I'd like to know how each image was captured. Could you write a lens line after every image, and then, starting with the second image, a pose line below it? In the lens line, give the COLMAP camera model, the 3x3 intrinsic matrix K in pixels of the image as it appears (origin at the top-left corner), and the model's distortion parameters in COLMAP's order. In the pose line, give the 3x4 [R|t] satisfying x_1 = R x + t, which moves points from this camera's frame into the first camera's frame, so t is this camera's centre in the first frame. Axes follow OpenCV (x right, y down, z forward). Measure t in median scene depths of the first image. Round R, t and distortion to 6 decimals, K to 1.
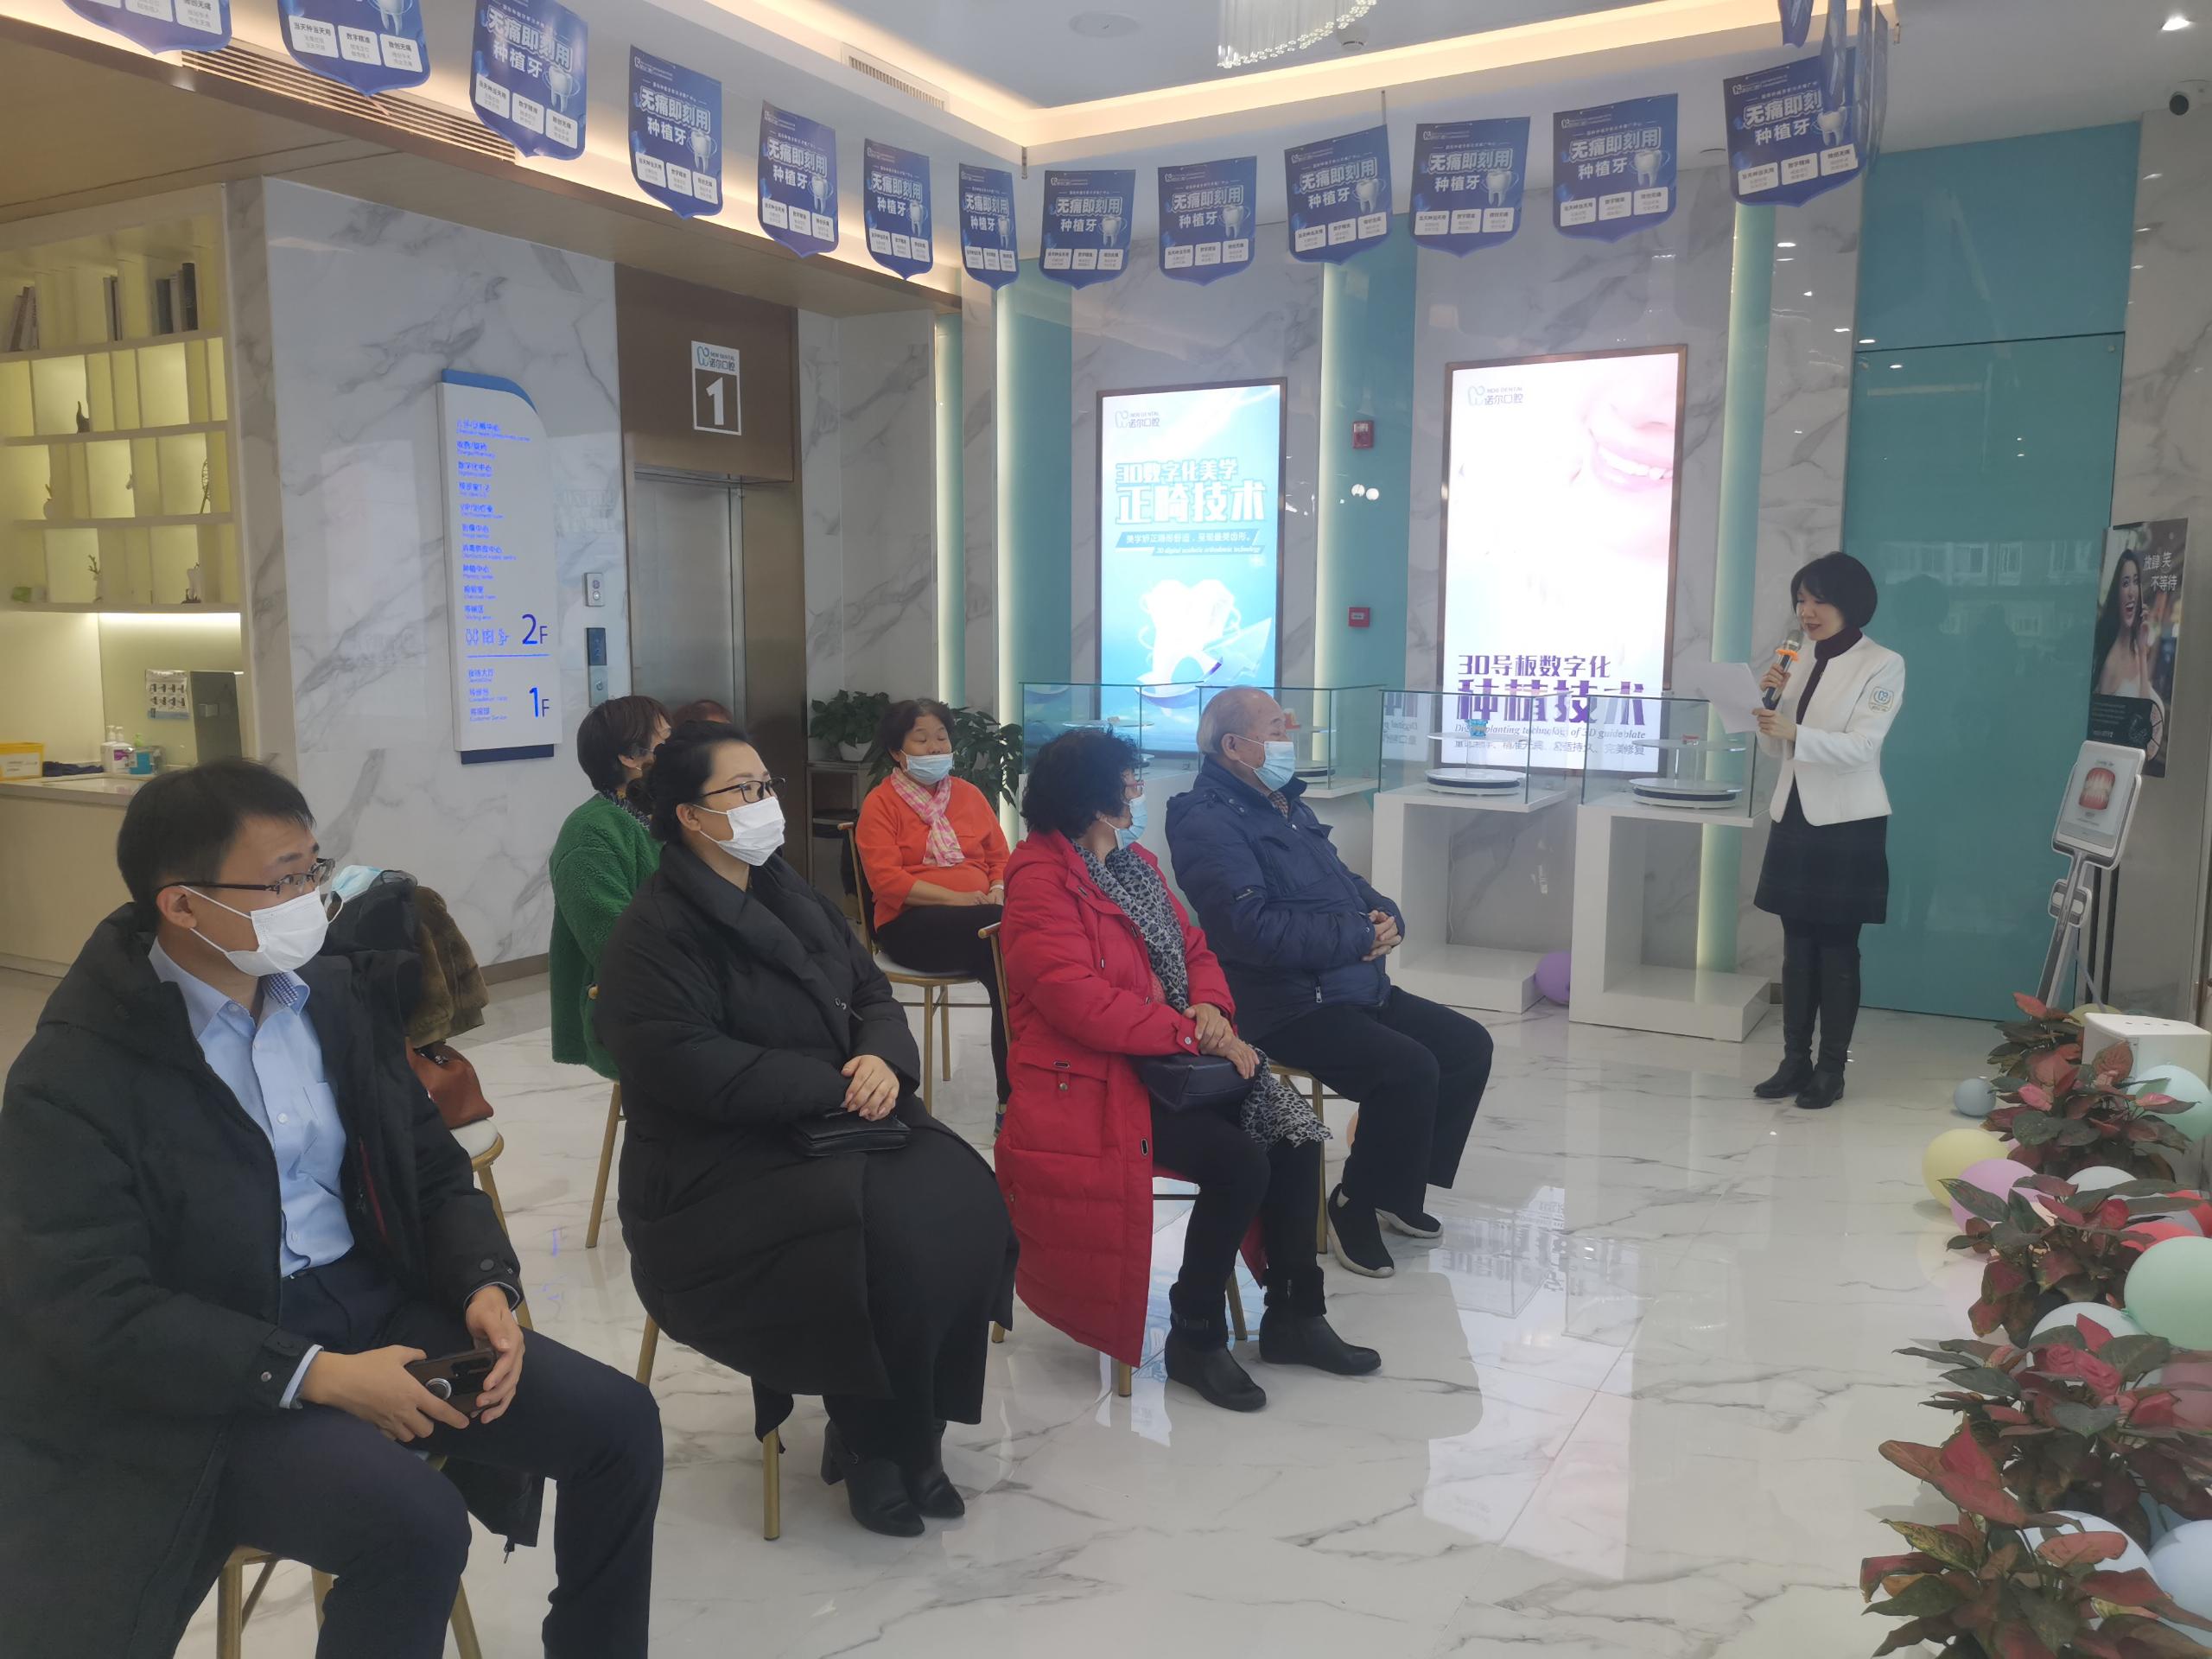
lens RADIAL K [[1706.8, 0, 1114.3], [0, 1706.8, 830.8], [0, 0, 1]] dist [0.045319, -0.073723]
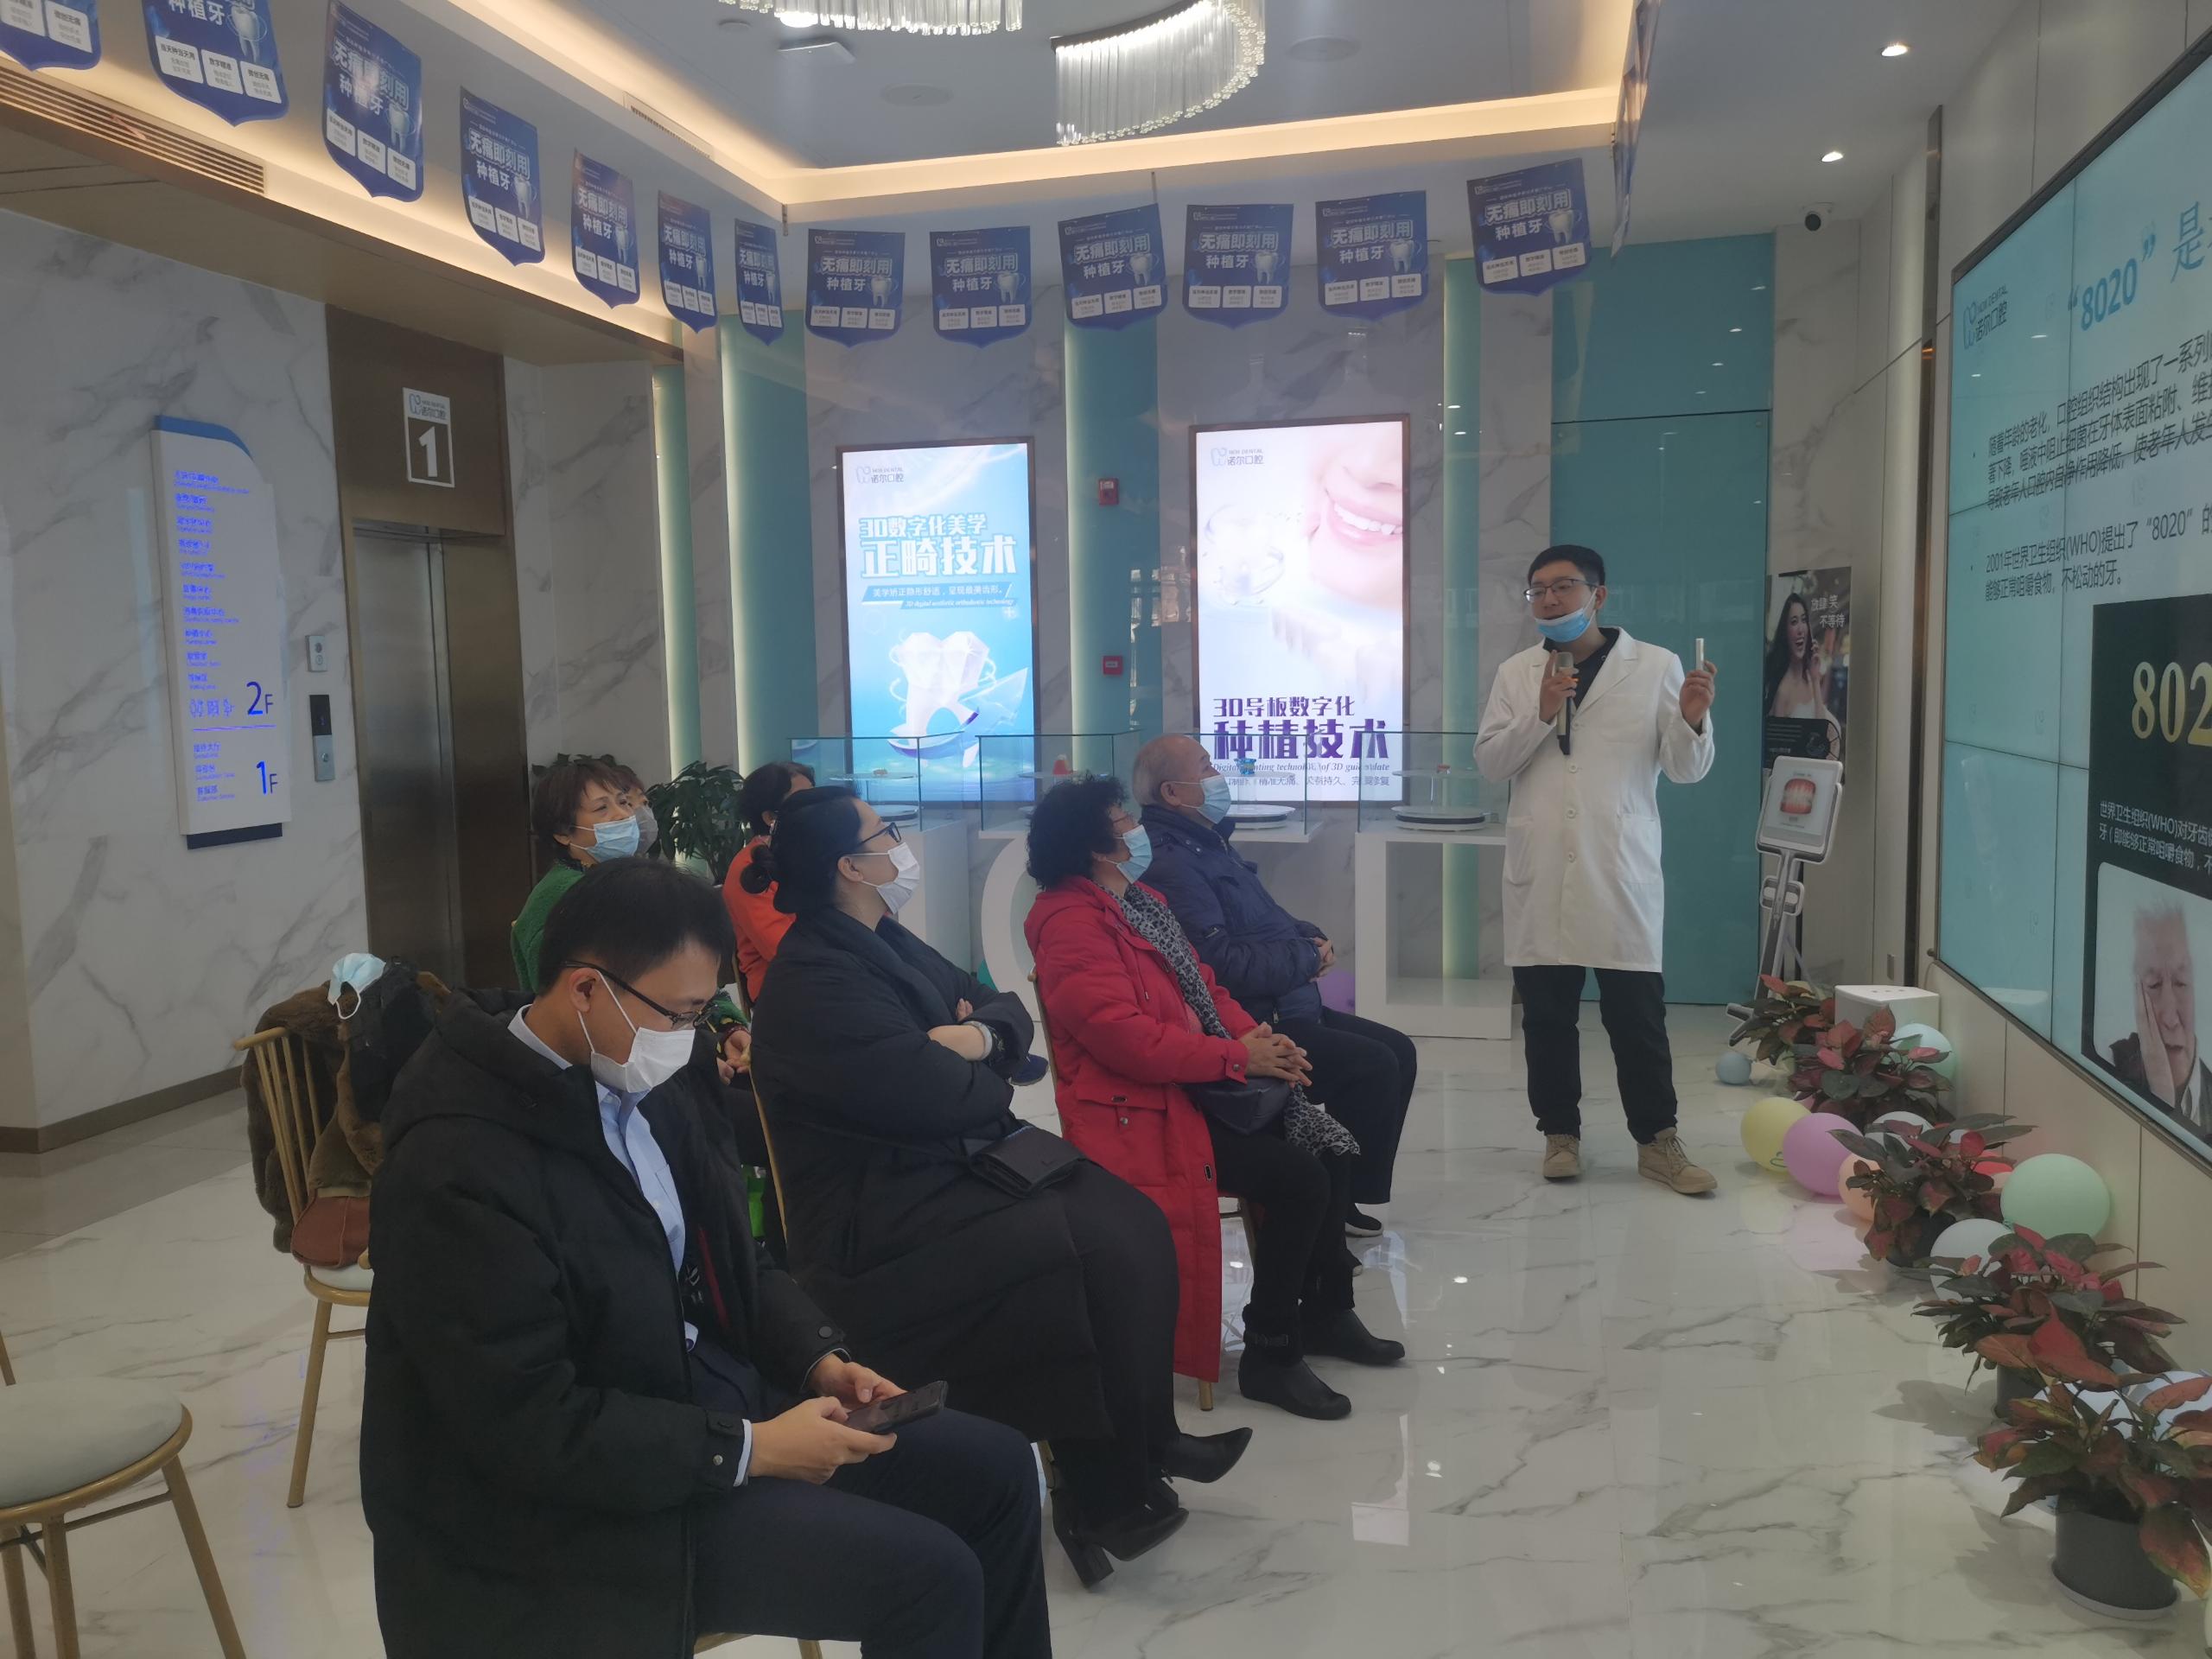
lens RADIAL K [[1706.8, 0, 1114.3], [0, 1706.8, 830.8], [0, 0, 1]] dist [0.045319, -0.073723]
pose [[0.961462, -0.048423, 0.270638, -0.160291], [0.056105, 0.998210, -0.020719, -0.002526], [-0.269151, 0.035105, 0.962458, -0.001858]]
